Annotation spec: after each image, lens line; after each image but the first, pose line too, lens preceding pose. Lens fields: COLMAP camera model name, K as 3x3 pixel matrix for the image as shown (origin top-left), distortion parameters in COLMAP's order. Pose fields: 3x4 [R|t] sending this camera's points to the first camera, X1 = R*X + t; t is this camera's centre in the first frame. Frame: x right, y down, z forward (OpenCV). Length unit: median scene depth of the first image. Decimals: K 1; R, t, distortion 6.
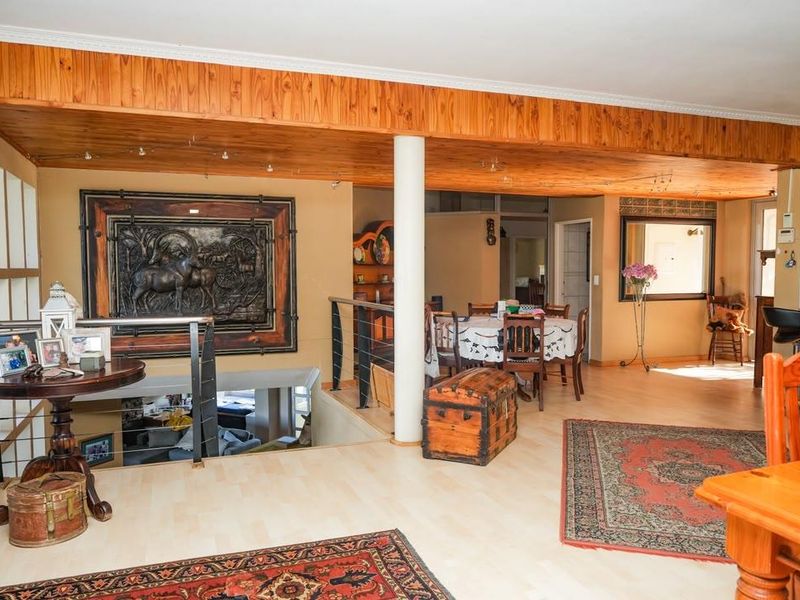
lens RADIAL K [[618.9, 0, 400.0], [0, 618.9, 299.9], [0, 0, 1]] dist [-0.009519, -0.007408]
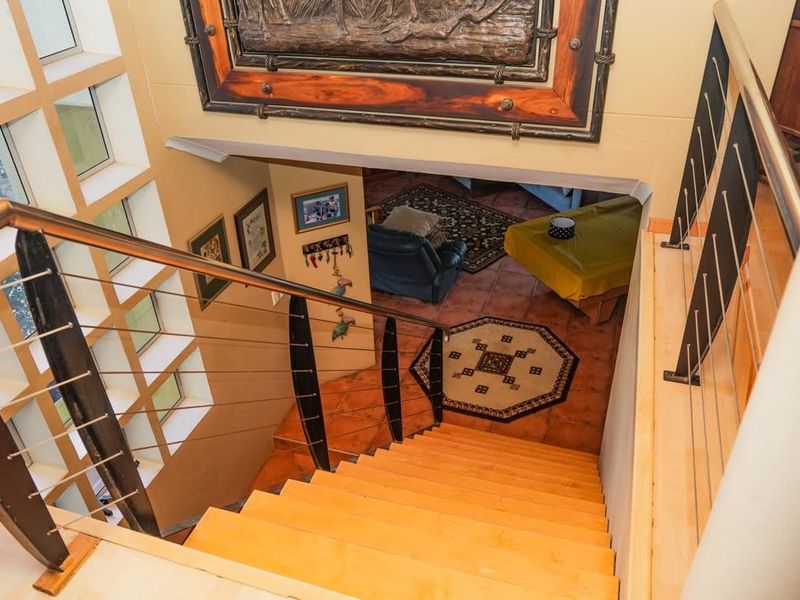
lens RADIAL K [[663.4, 0, 401.3], [0, 663.4, 300.6], [0, 0, 1]] dist [0.011341, 0.003084]
pose [[0.780452, 0.328607, -0.531894, 0.003444], [-0.002717, 0.852512, 0.522700, -0.059746], [0.625209, -0.406498, 0.666238, 0.579225]]
